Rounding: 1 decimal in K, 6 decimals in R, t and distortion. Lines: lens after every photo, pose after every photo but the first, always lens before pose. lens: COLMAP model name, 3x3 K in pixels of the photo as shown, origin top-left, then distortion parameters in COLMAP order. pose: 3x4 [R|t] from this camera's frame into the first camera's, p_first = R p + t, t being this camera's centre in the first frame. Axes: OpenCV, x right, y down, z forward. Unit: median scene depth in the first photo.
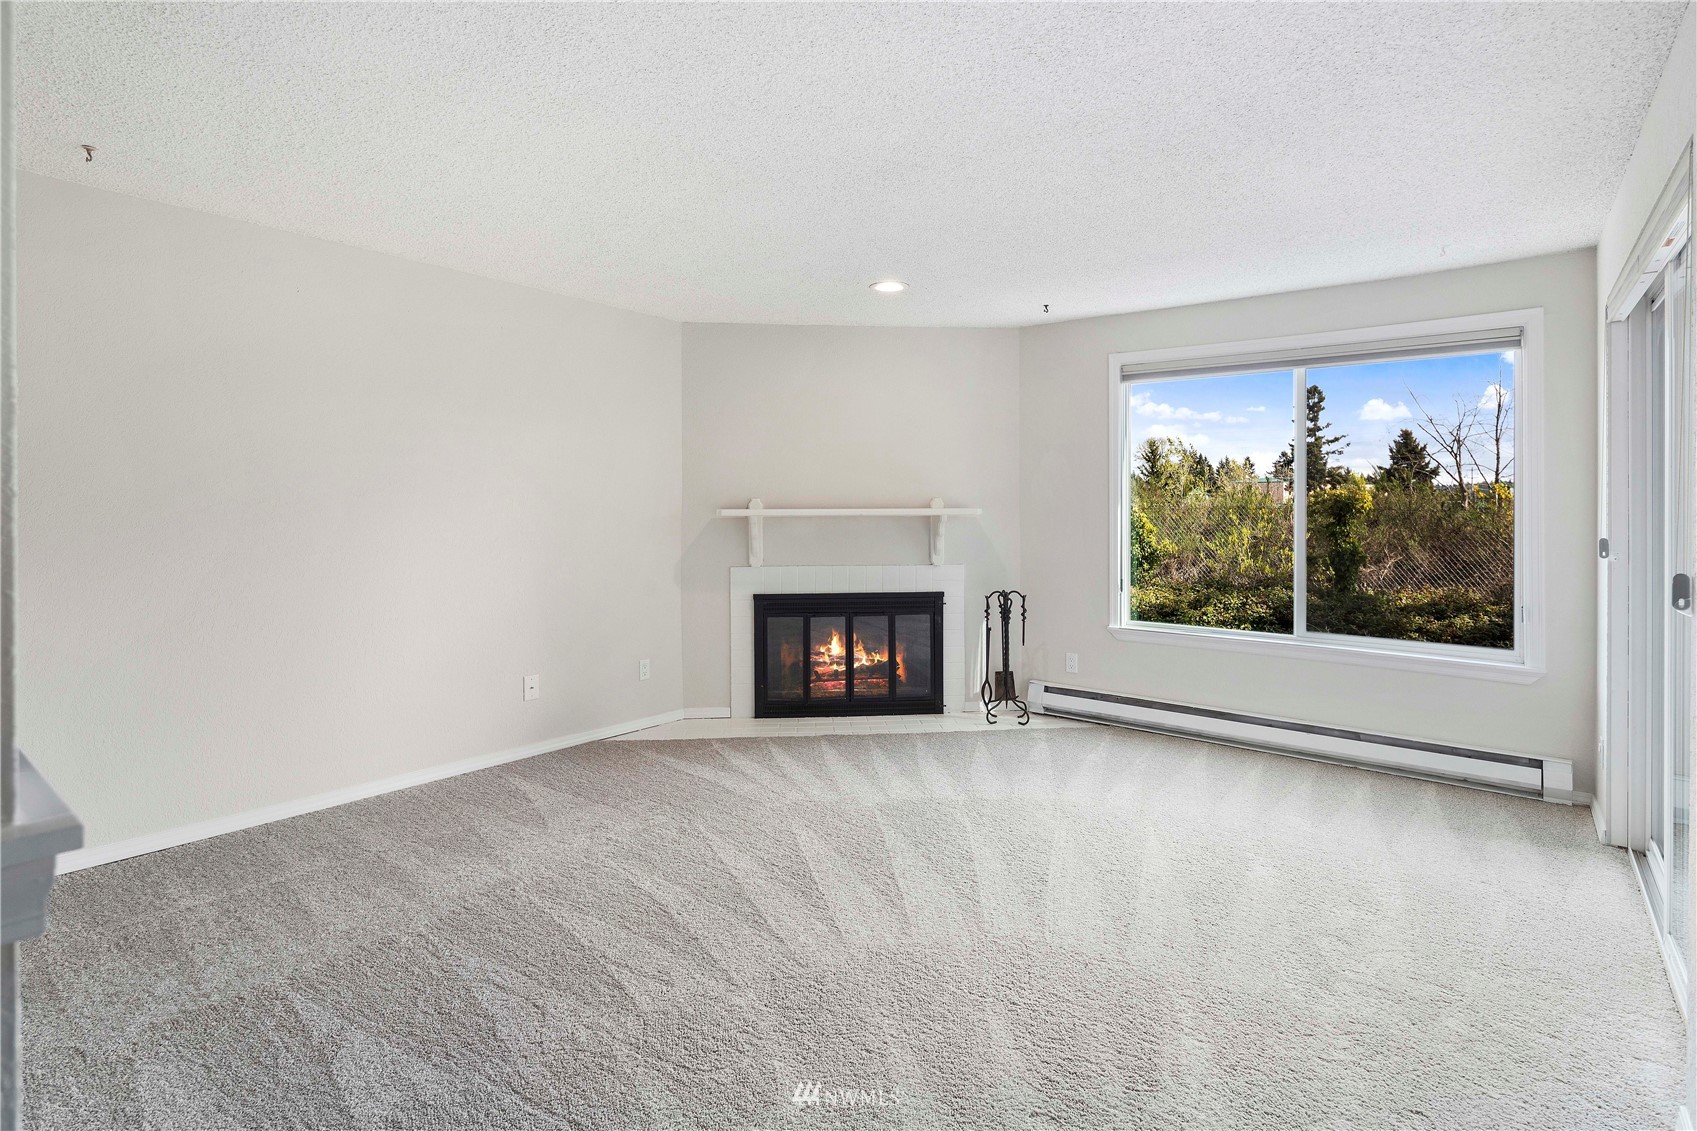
lens RADIAL K [[828.0, 0, 850.7], [0, 828.0, 500.6], [0, 0, 1]] dist [0.000535, -0.000303]
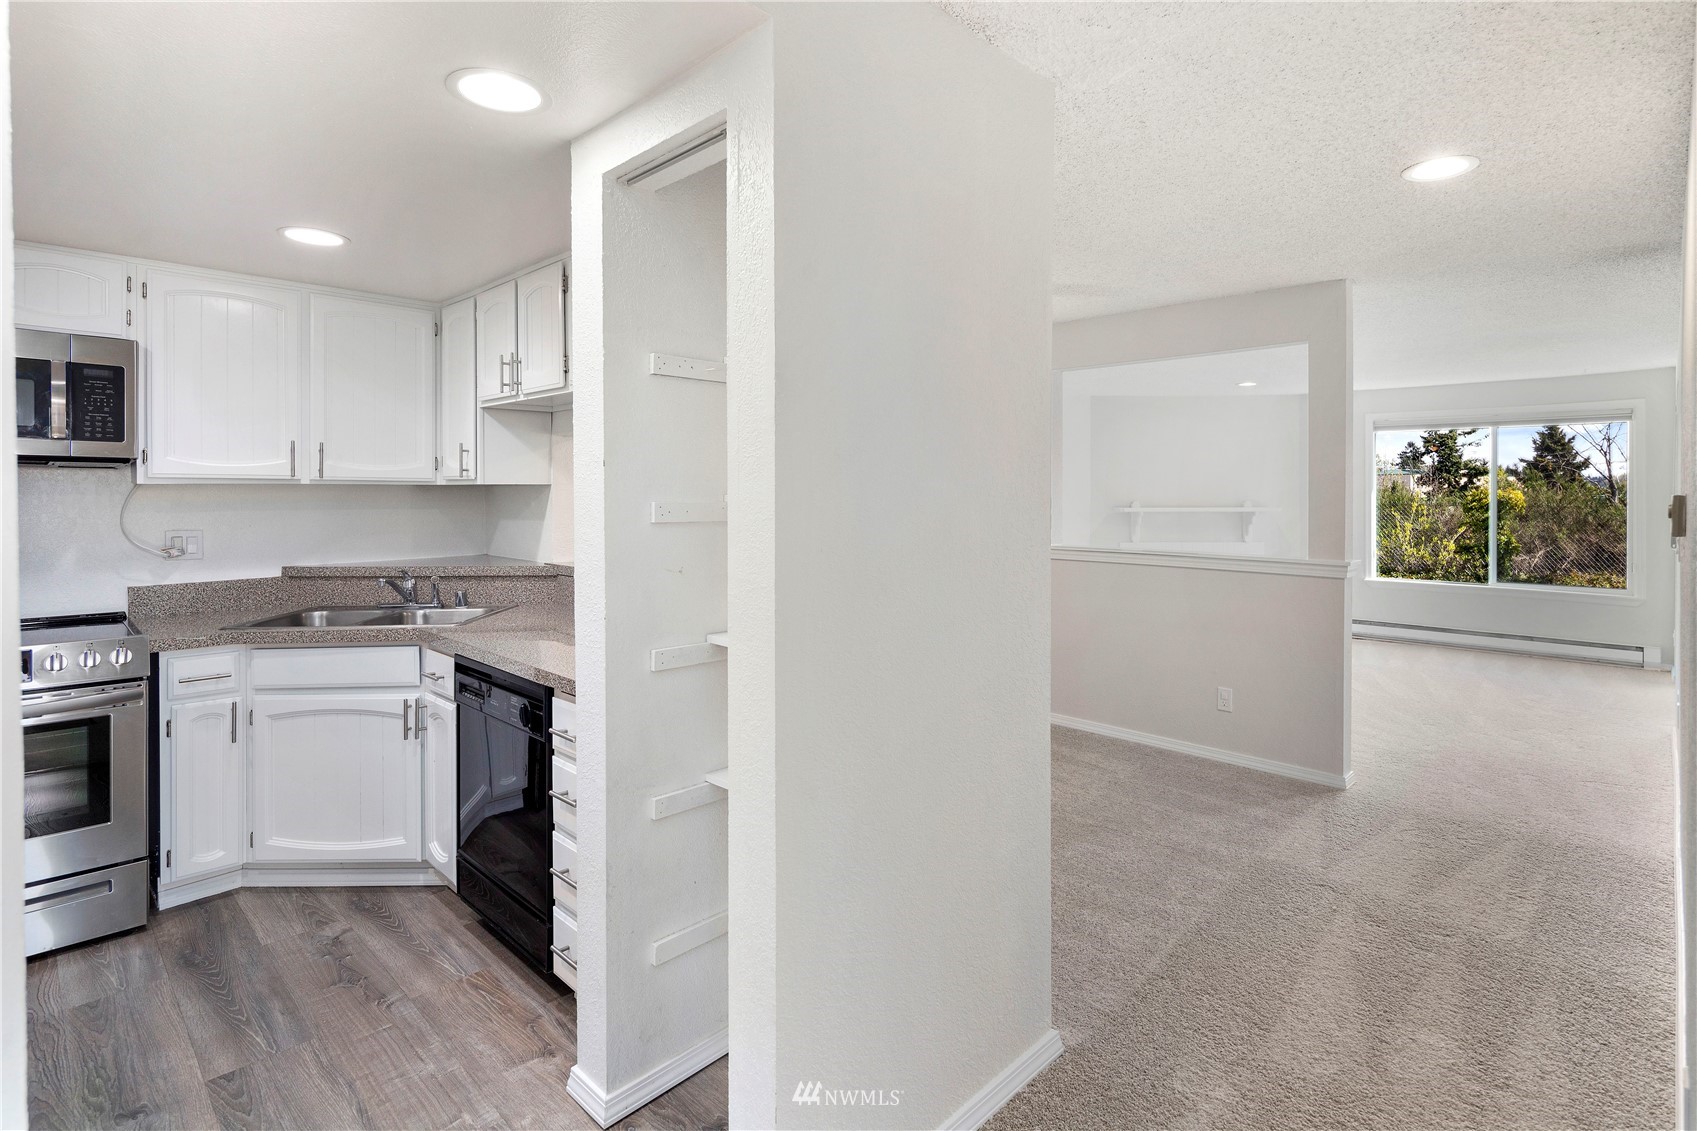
lens RADIAL K [[835.1, 0, 834.0], [0, 835.1, 490.3], [0, 0, 1]] dist [-0.032403, 0.014416]
pose [[0.991980, 0.001182, -0.126388, -0.202769], [-0.001558, 0.999995, -0.002870, -0.007331], [0.126384, 0.003044, 0.991977, -0.292322]]
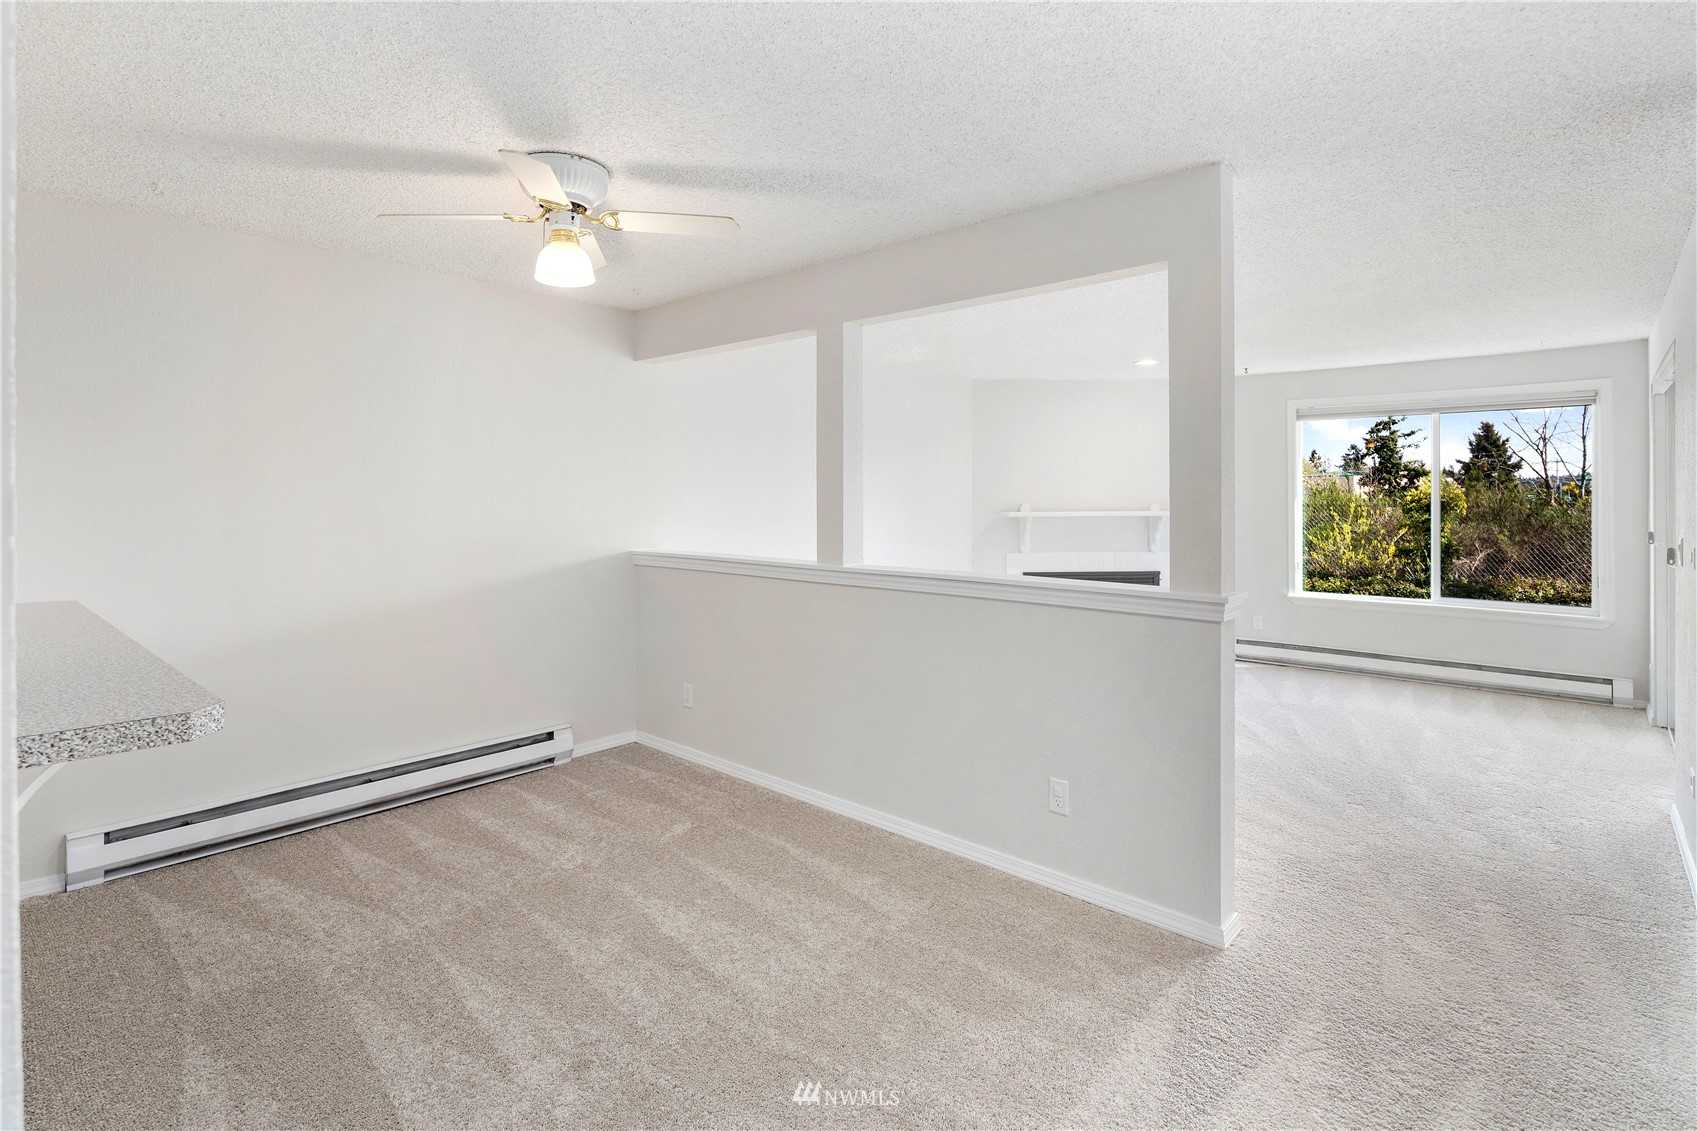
lens RADIAL K [[830.1, 0, 852.6], [0, 830.1, 492.3], [0, 0, 1]] dist [0.000534, 0.000082]
pose [[0.998194, -0.002347, -0.060026, -0.129694], [0.002122, 0.999991, -0.003802, -0.006845], [0.060034, 0.003667, 0.998190, -0.169599]]
